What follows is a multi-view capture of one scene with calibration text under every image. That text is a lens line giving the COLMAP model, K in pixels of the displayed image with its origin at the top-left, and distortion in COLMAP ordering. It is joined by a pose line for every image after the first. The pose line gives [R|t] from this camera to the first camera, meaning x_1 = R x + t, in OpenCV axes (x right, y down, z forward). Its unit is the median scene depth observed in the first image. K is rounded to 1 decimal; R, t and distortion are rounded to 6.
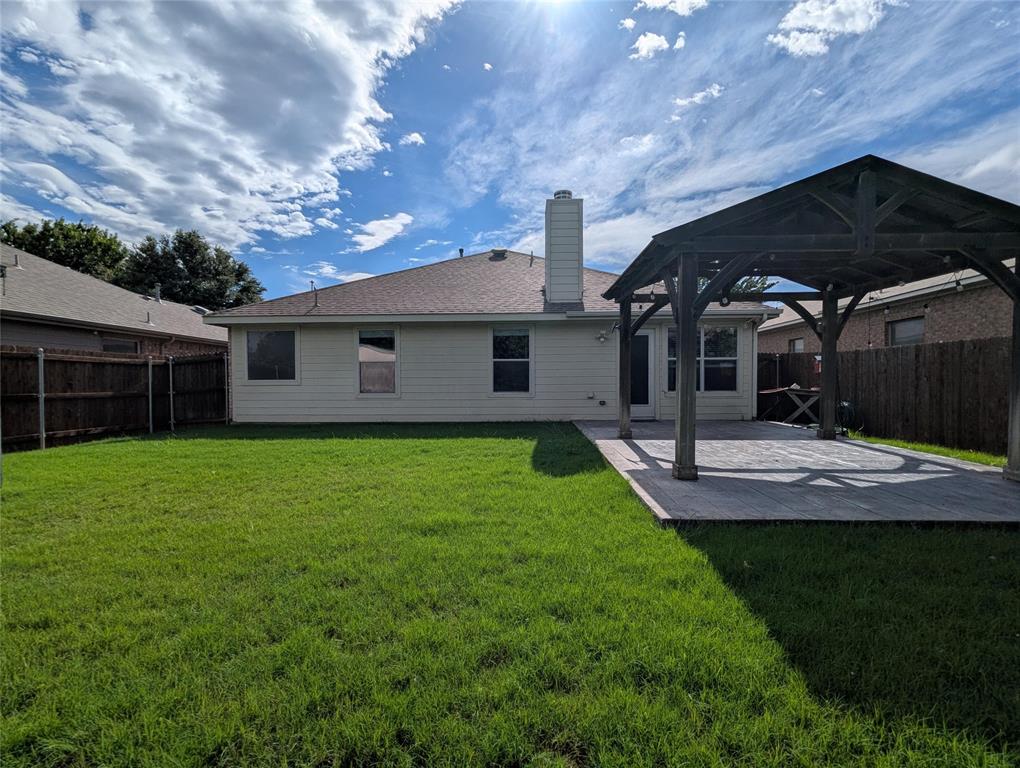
lens RADIAL K [[483.6, 0, 511.6], [0, 483.6, 380.9], [0, 0, 1]] dist [0.002072, 0.000616]
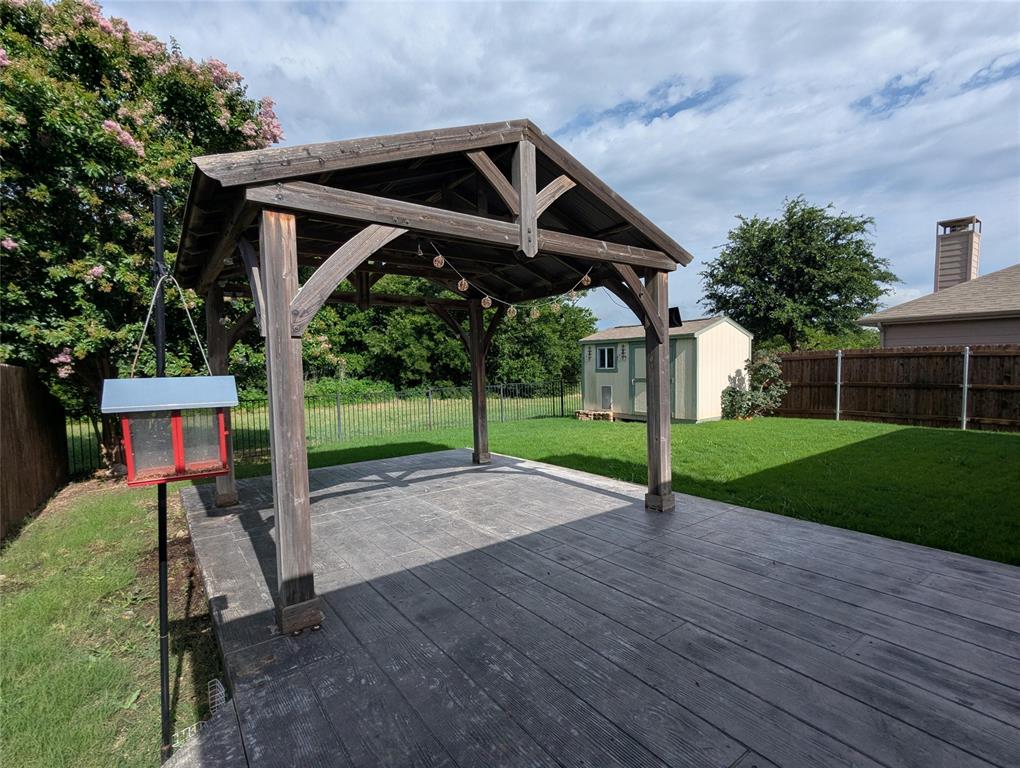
lens RADIAL K [[483.6, 0, 510.2], [0, 483.6, 388.7], [0, 0, 1]] dist [0.002072, 0.000616]
pose [[-0.772010, 0.052636, -0.633427, 0.524311], [0.022497, 0.998204, 0.055529, -0.043376], [0.635212, 0.028619, -0.771807, 0.953392]]
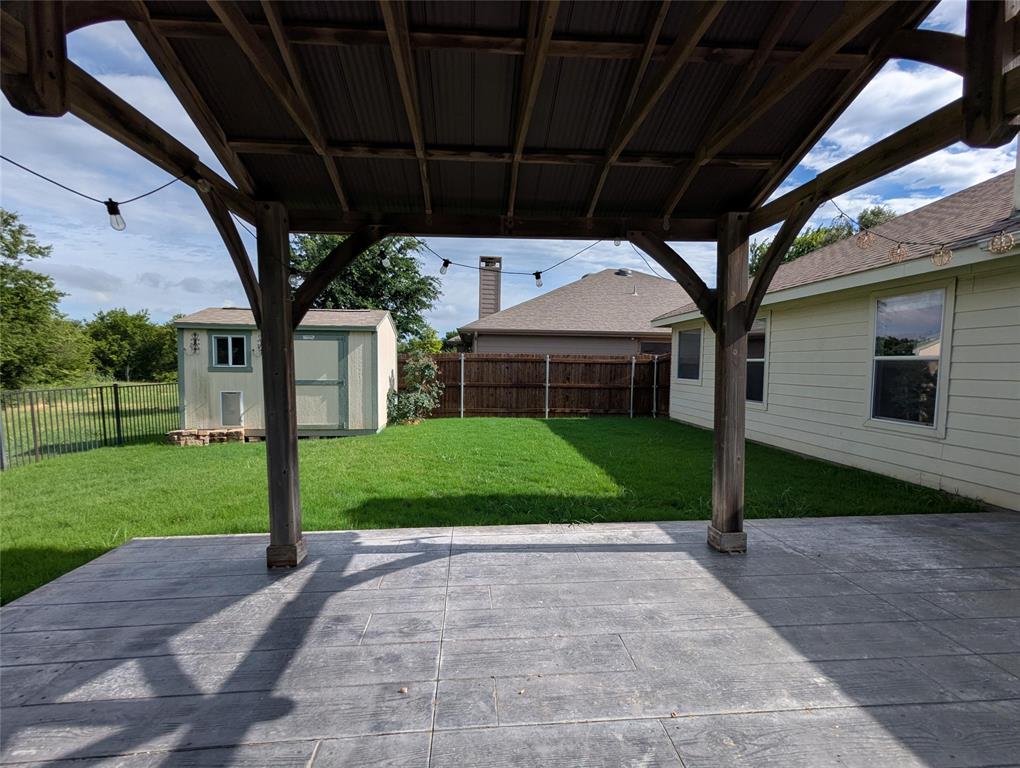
lens RADIAL K [[483.6, 0, 508.4], [0, 483.6, 386.9], [0, 0, 1]] dist [0.002072, 0.000616]
pose [[0.124864, 0.054675, -0.990666, 0.459176], [-0.012359, 0.998489, 0.053549, -0.036181], [0.992097, 0.005557, 0.125351, 0.532042]]
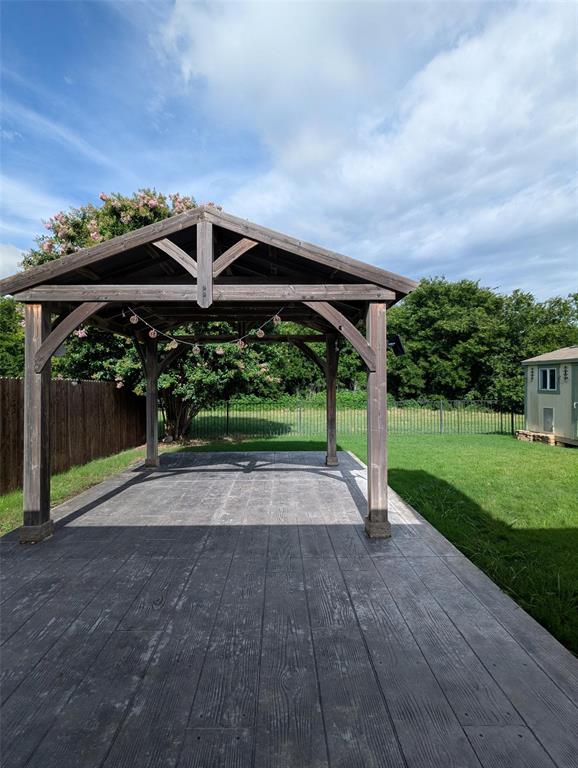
lens RADIAL K [[364.2, 0, 282.3], [0, 364.2, 380.4], [0, 0, 1]] dist [0.002072, 0.000616]
pose [[-0.998322, 0.008535, -0.057277, 0.265014], [0.008653, 0.999961, -0.001805, -0.048494], [0.057260, -0.002298, -0.998357, 1.028241]]
